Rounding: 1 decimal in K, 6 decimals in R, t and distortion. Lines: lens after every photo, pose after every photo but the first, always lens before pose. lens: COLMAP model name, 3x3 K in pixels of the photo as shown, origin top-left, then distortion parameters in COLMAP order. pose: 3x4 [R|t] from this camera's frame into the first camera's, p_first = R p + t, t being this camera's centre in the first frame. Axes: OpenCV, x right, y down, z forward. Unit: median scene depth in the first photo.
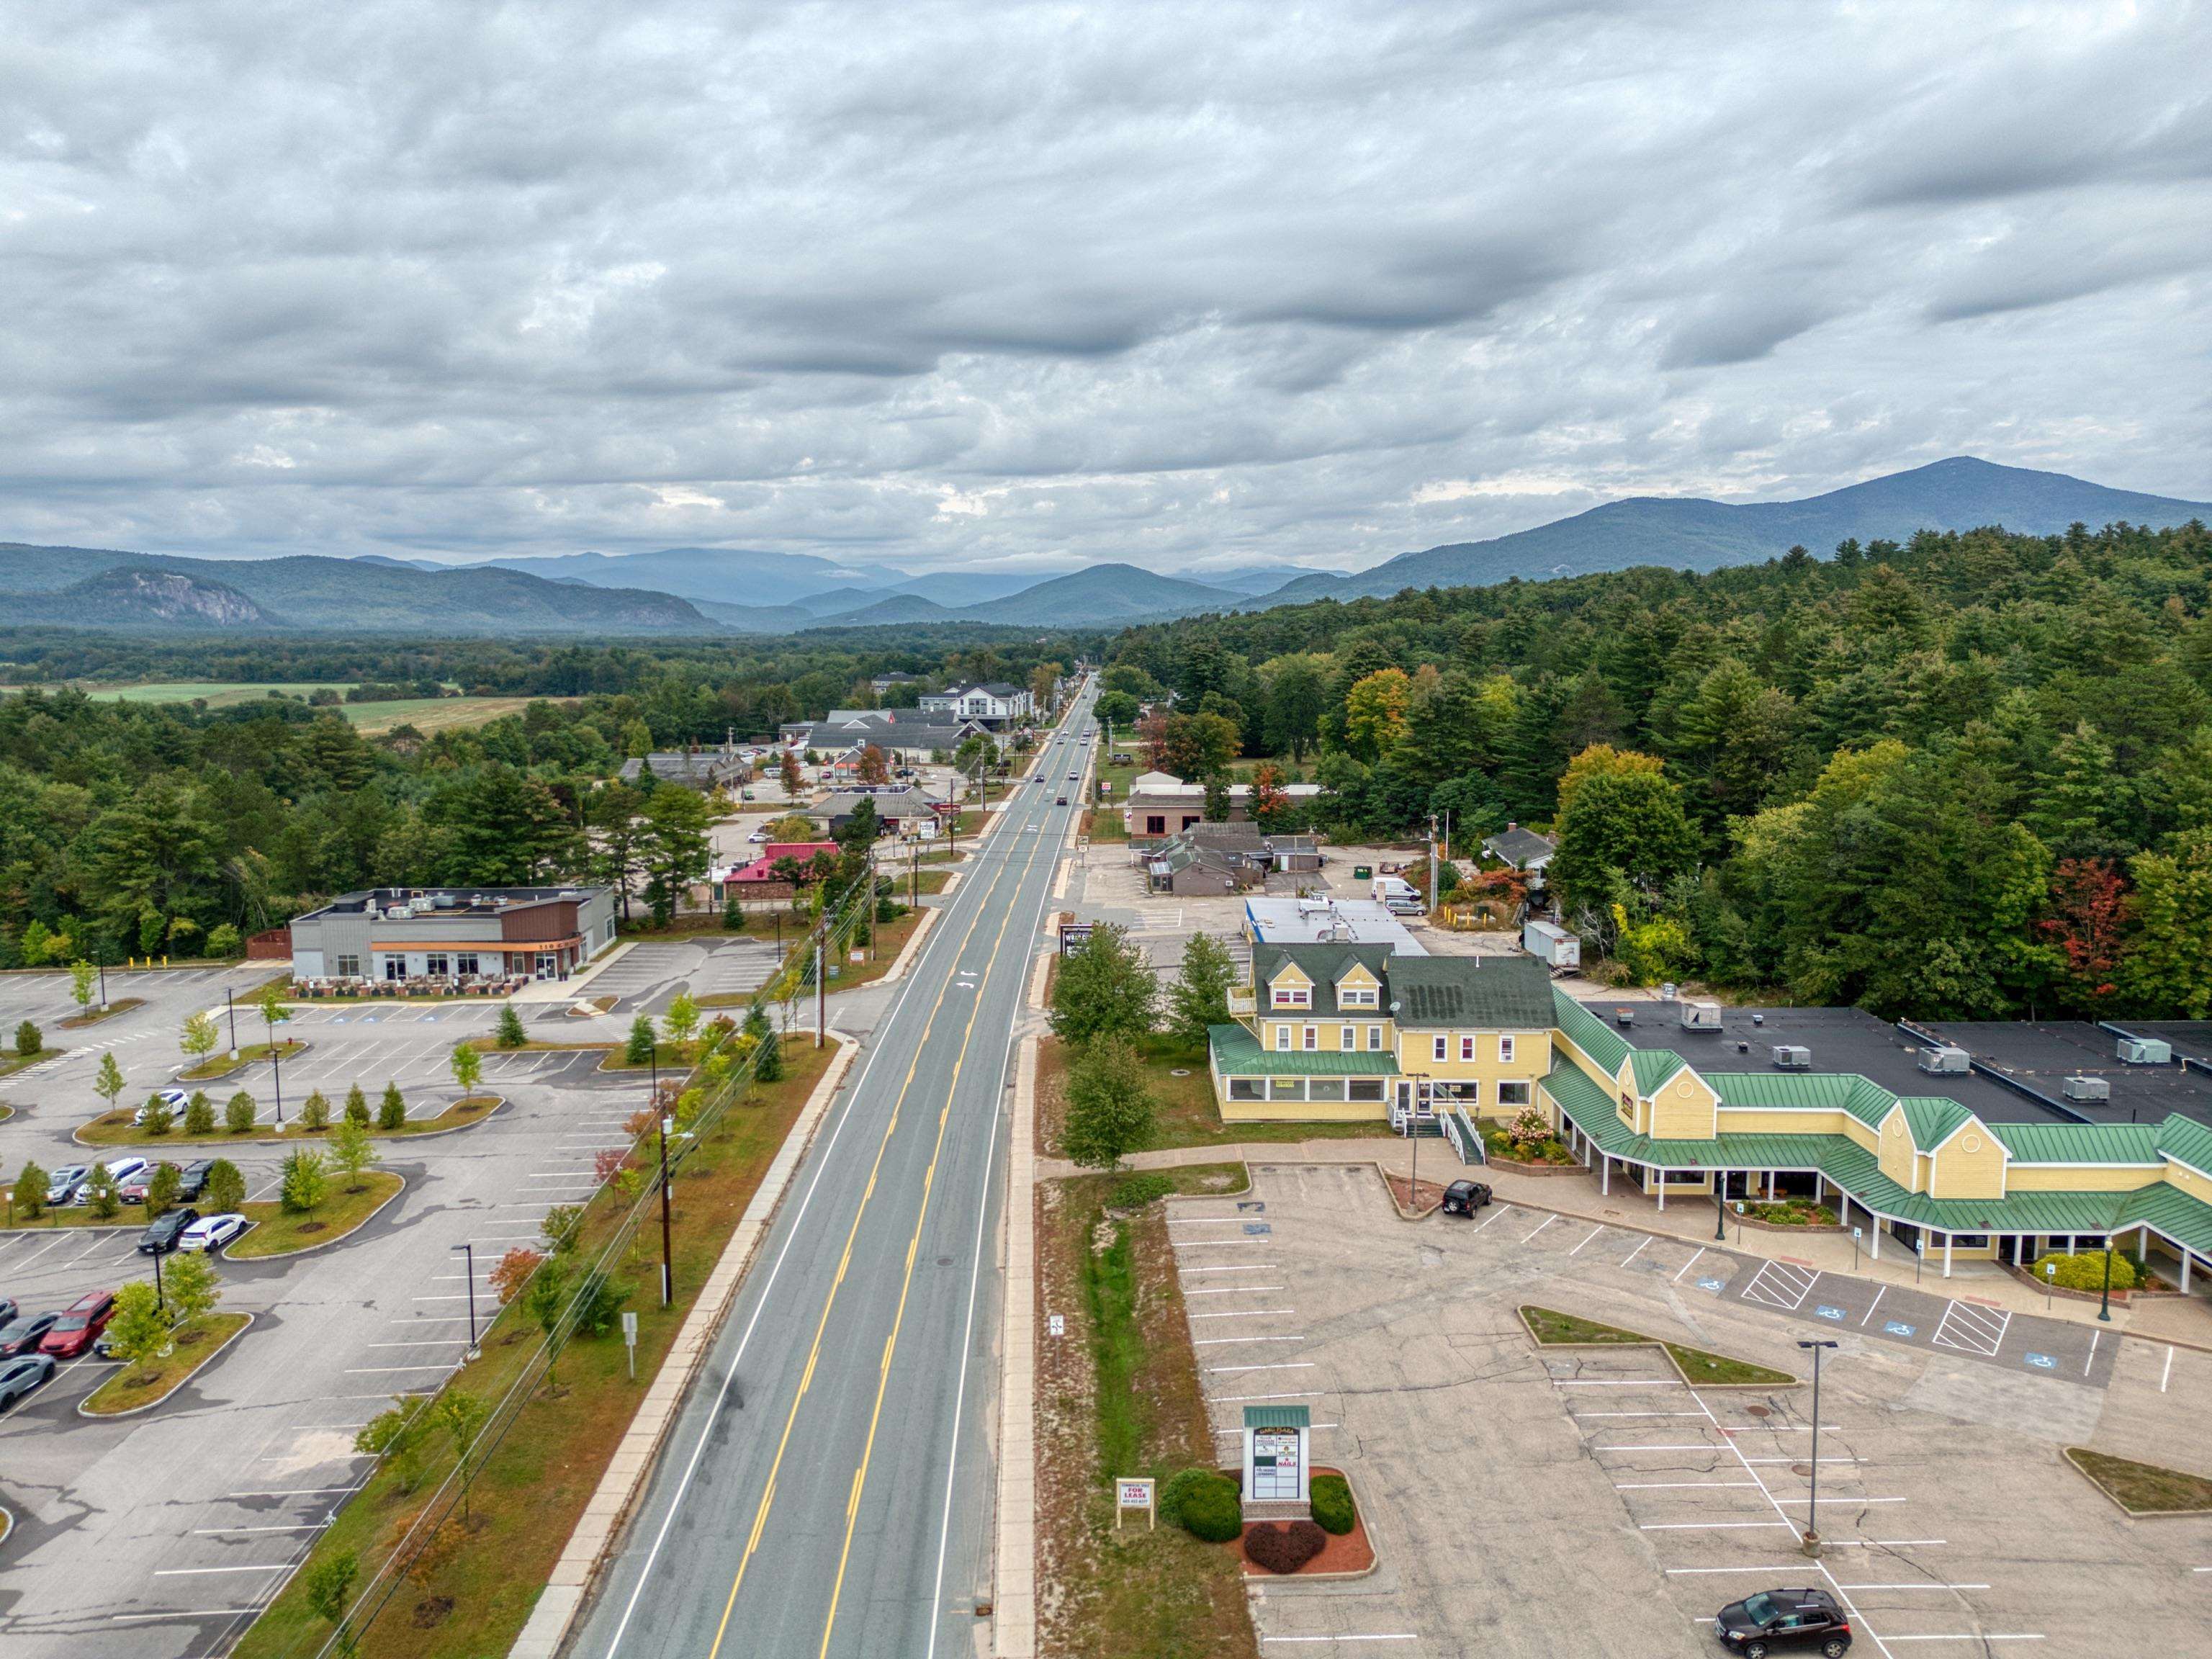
lens RADIAL K [[1540.8, 0, 1106.0], [0, 1540.8, 829.5], [0, 0, 1]] dist [0.086870, -0.088622]
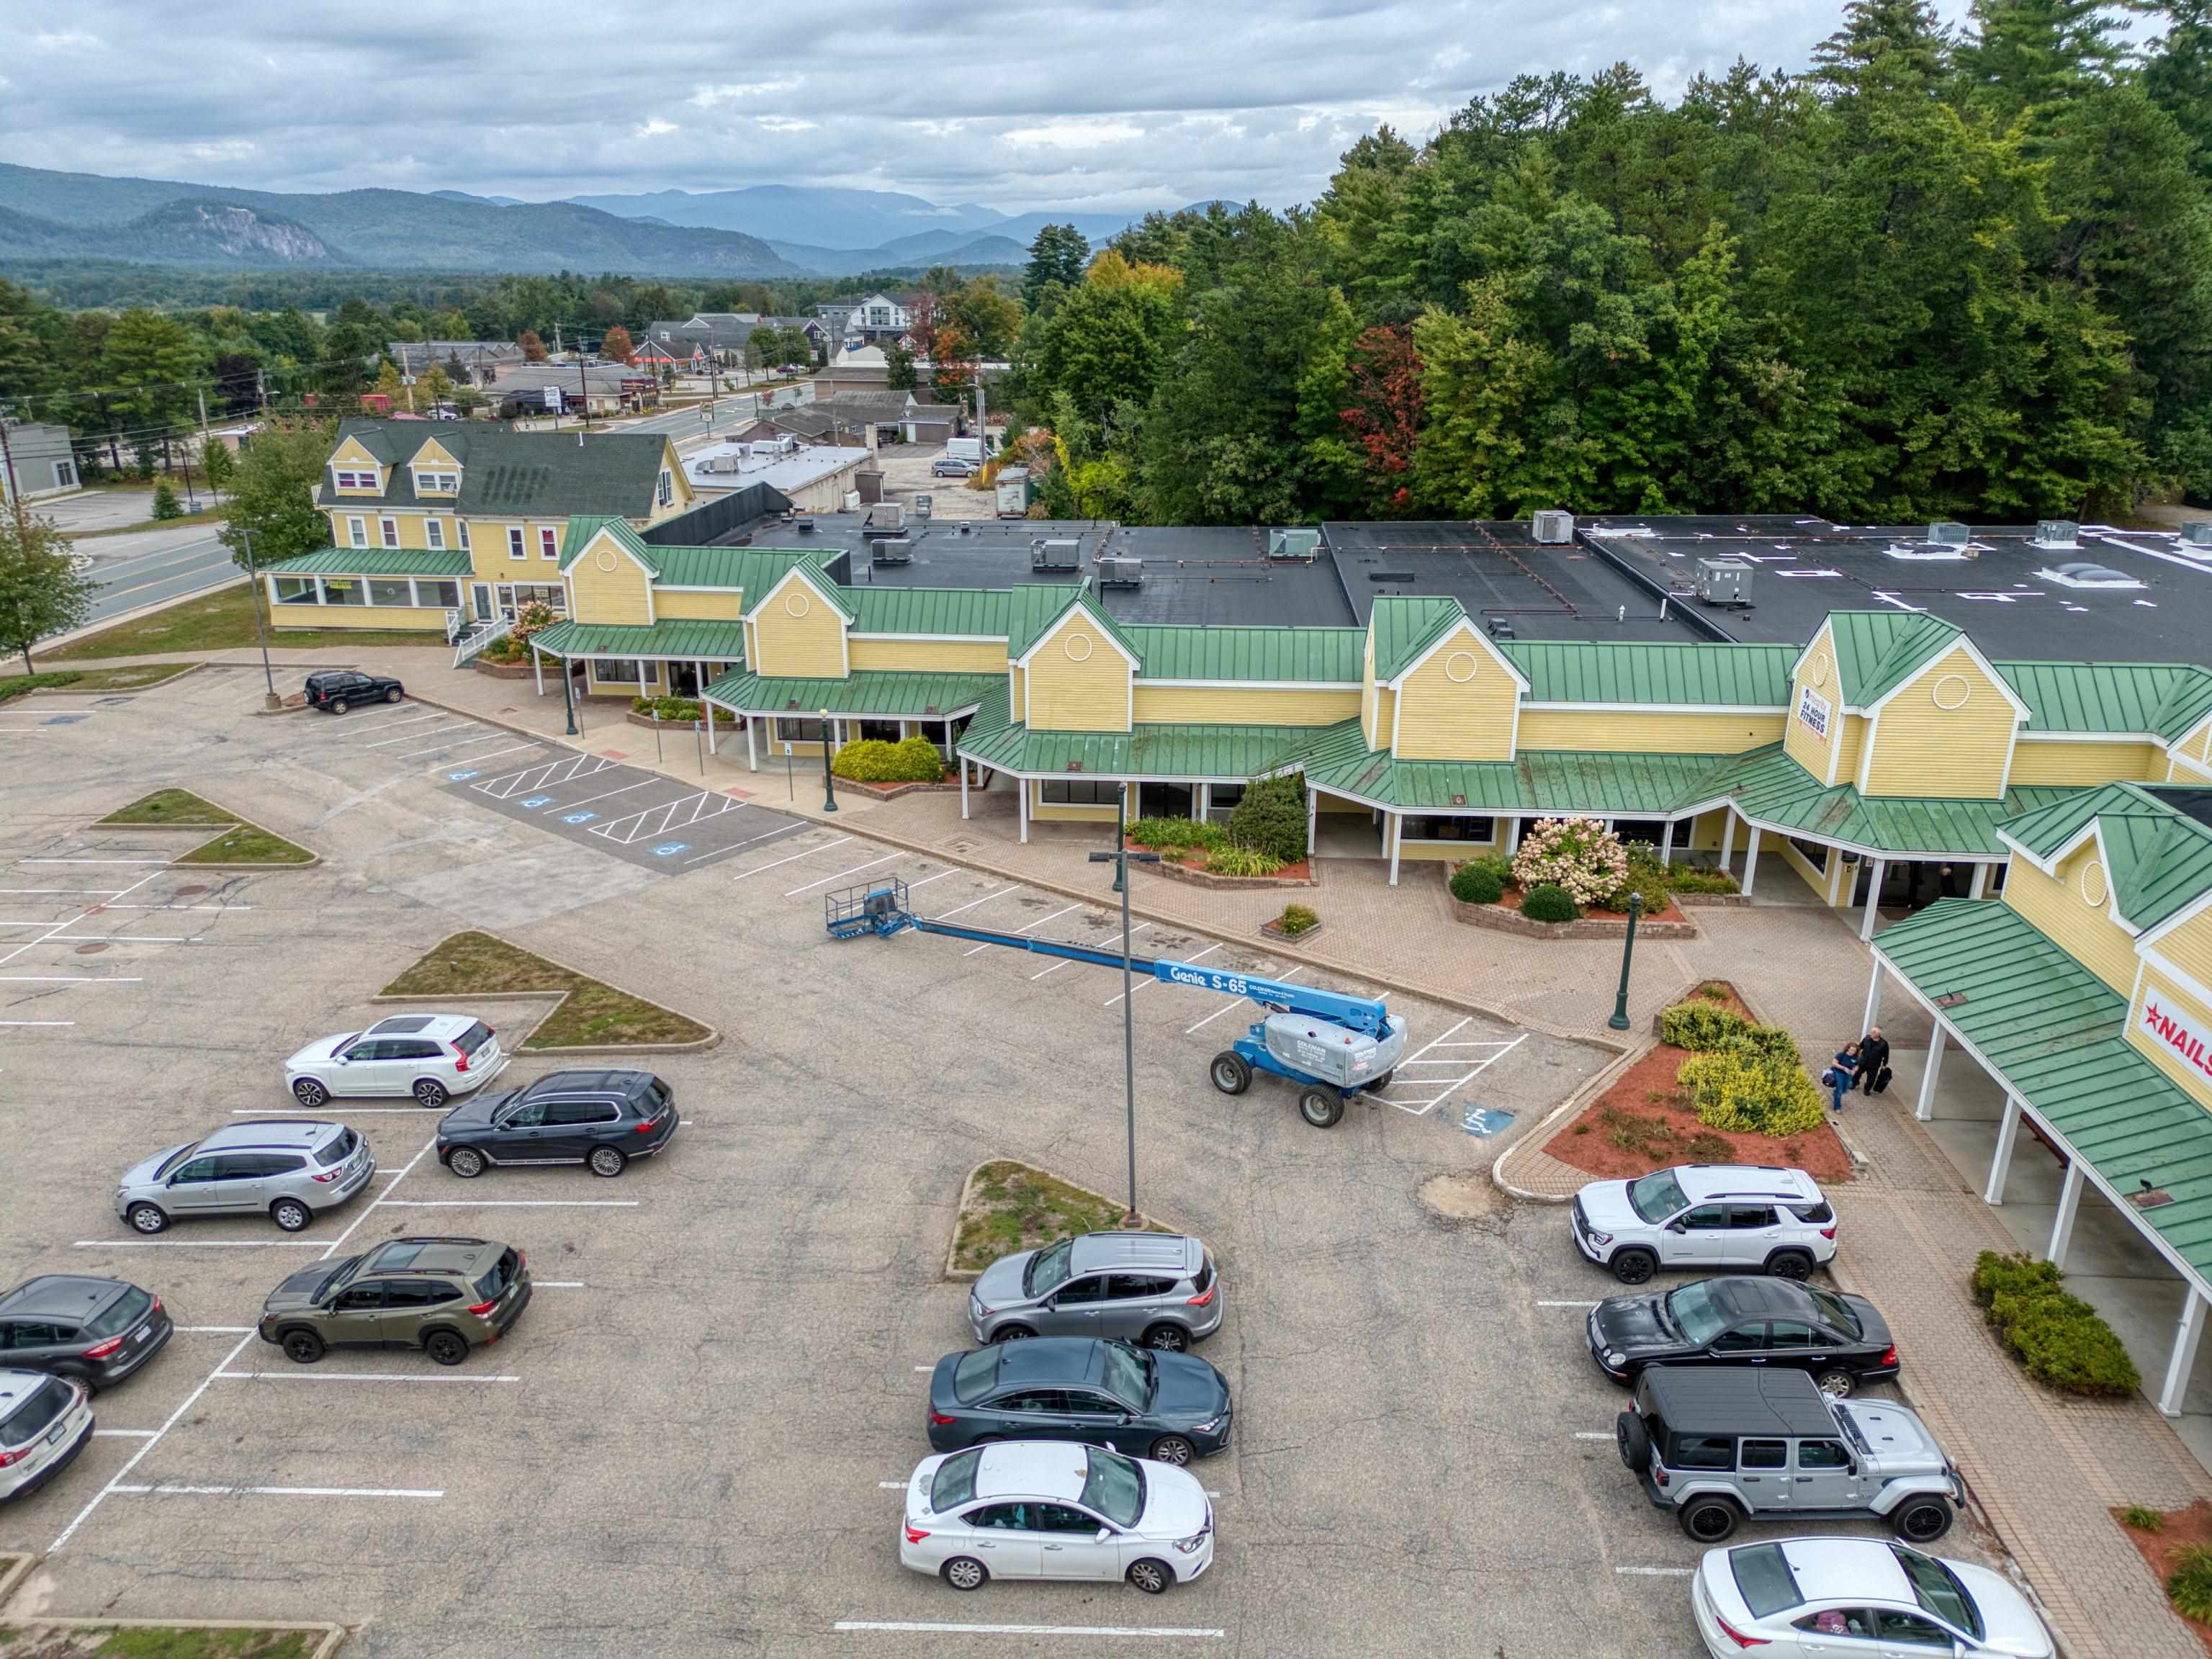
lens RADIAL K [[1540.8, 0, 1106.0], [0, 1540.8, 829.5], [0, 0, 1]] dist [0.086870, -0.088622]
pose [[0.997863, 0.025347, -0.060221, 0.578437], [-0.012083, 0.977376, 0.211165, 0.110991], [0.064211, -0.209986, 0.975594, 0.181979]]
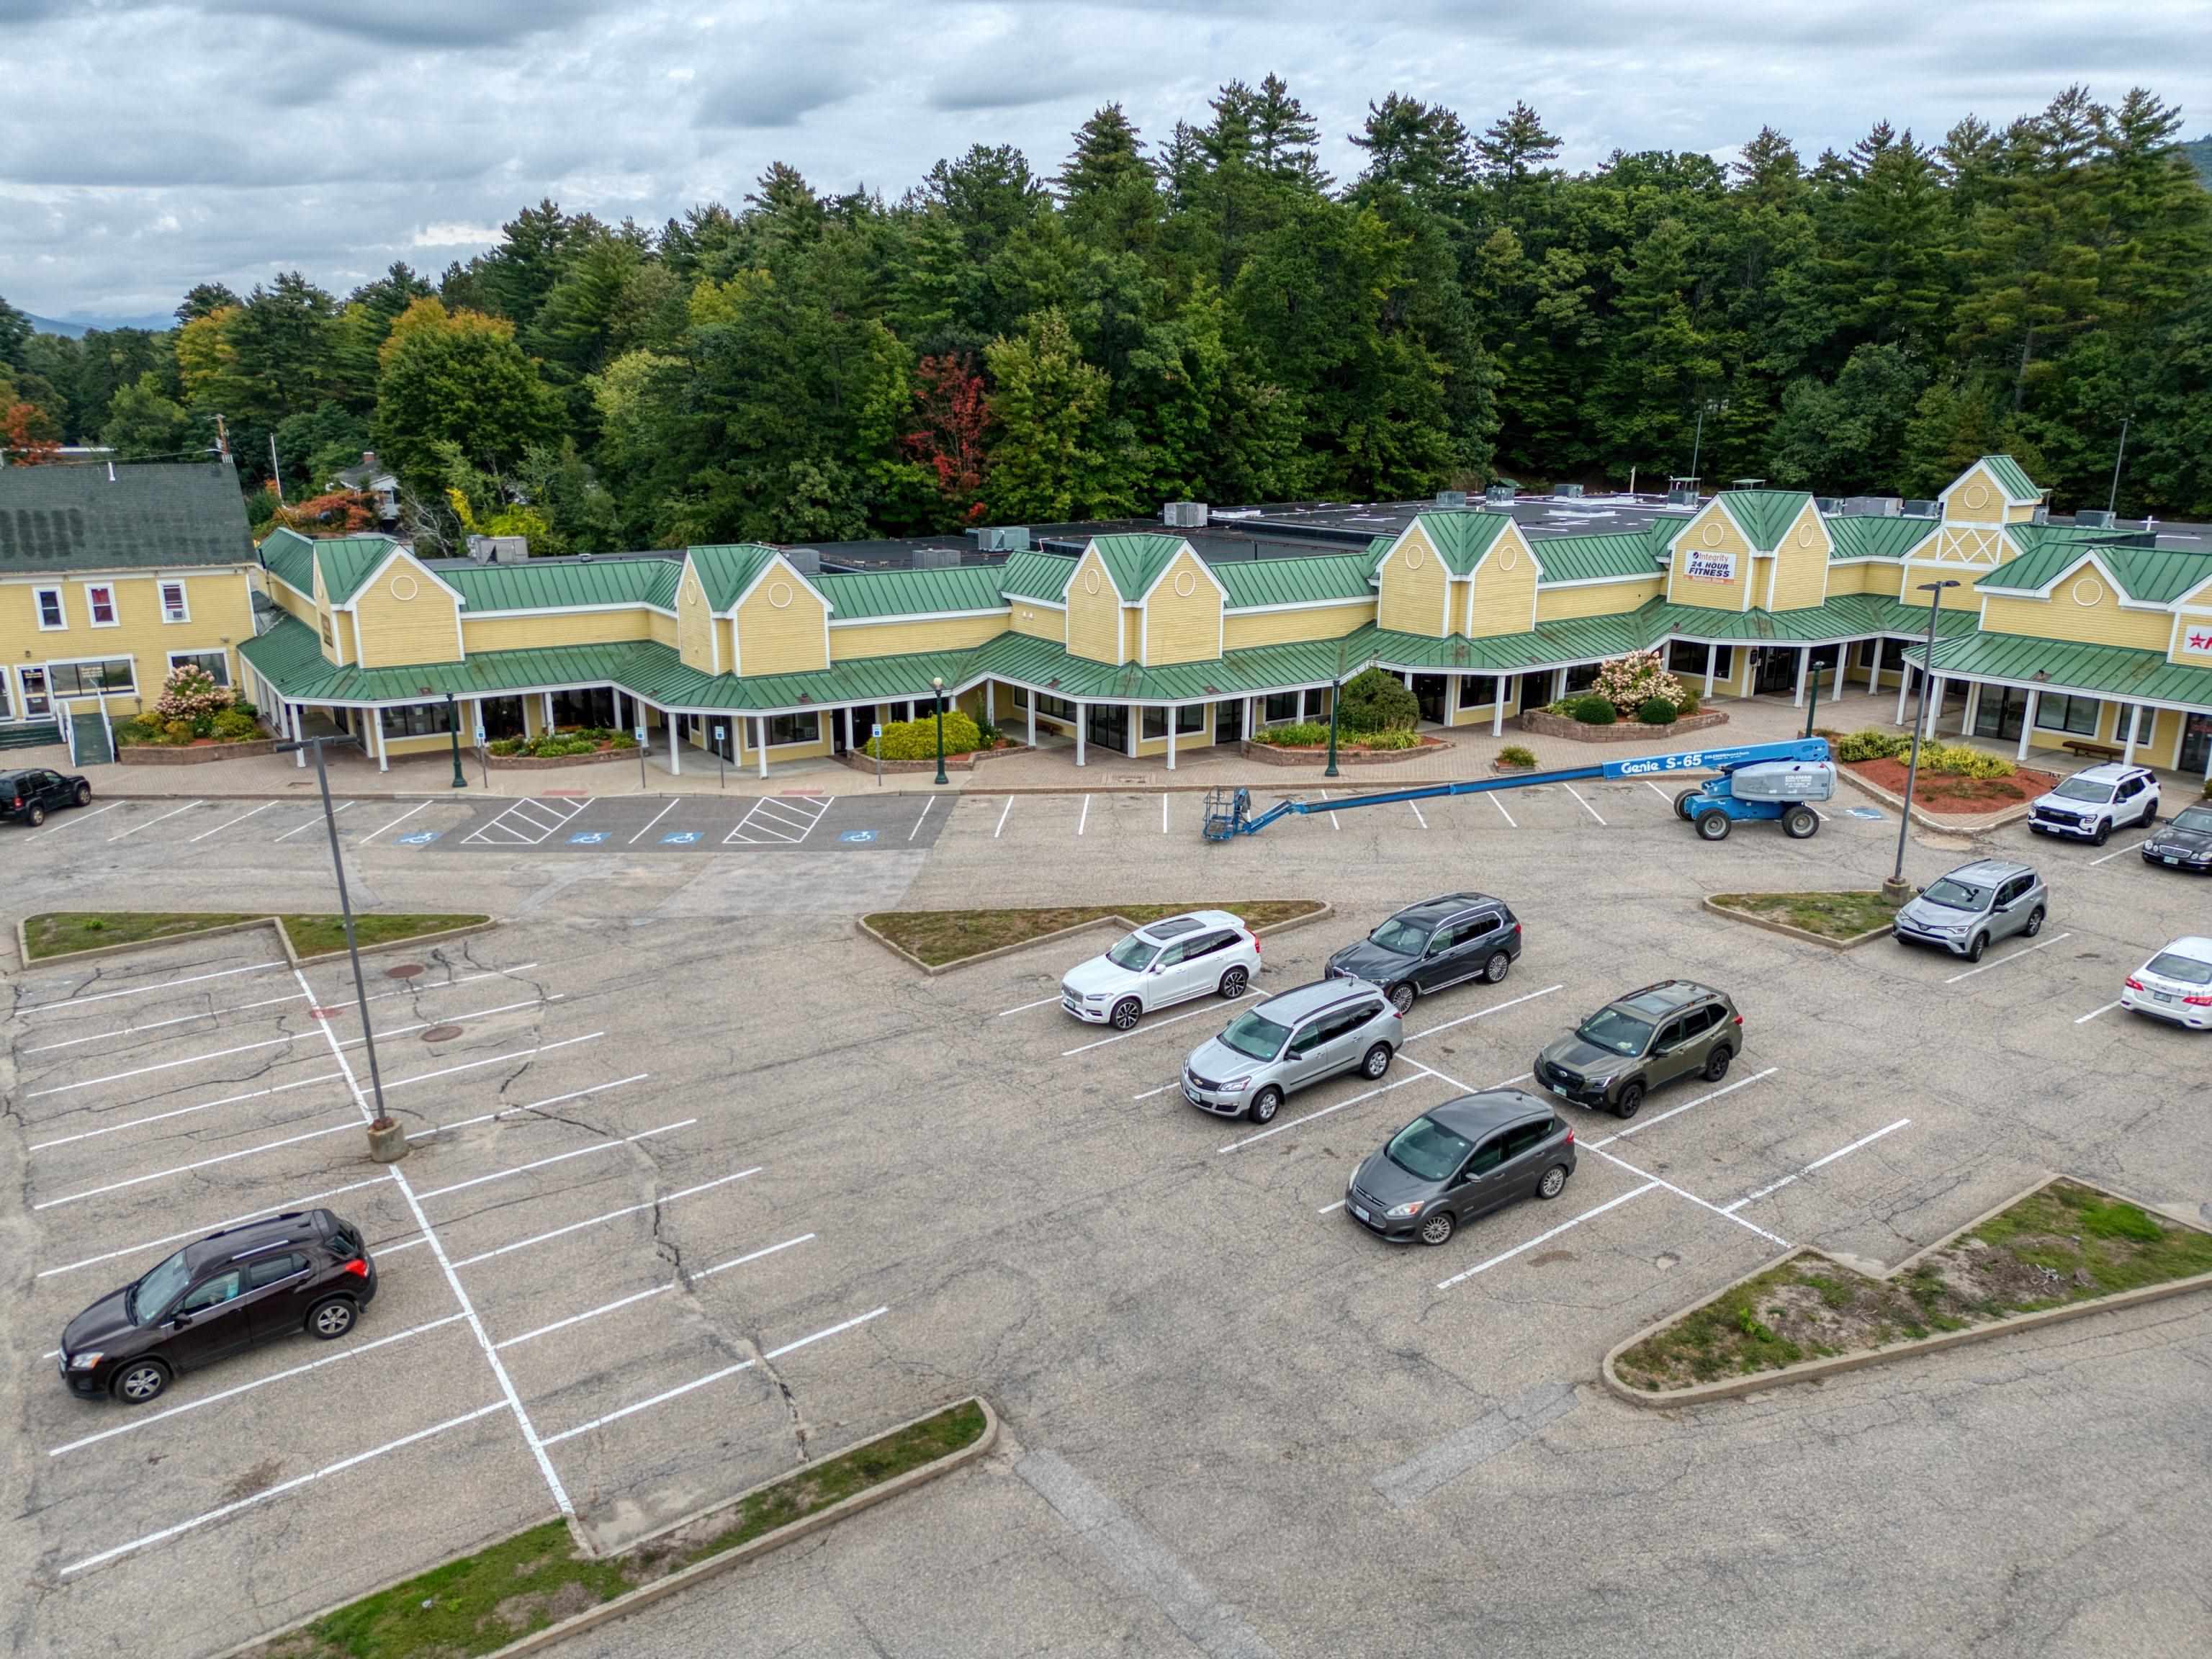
lens RADIAL K [[1540.8, 0, 1106.0], [0, 1540.8, 829.5], [0, 0, 1]] dist [0.086870, -0.088622]
pose [[0.822227, -0.146966, 0.549858, 0.203300], [0.067992, 0.984532, 0.161474, 0.154741], [-0.565084, -0.095382, 0.819501, 0.243061]]
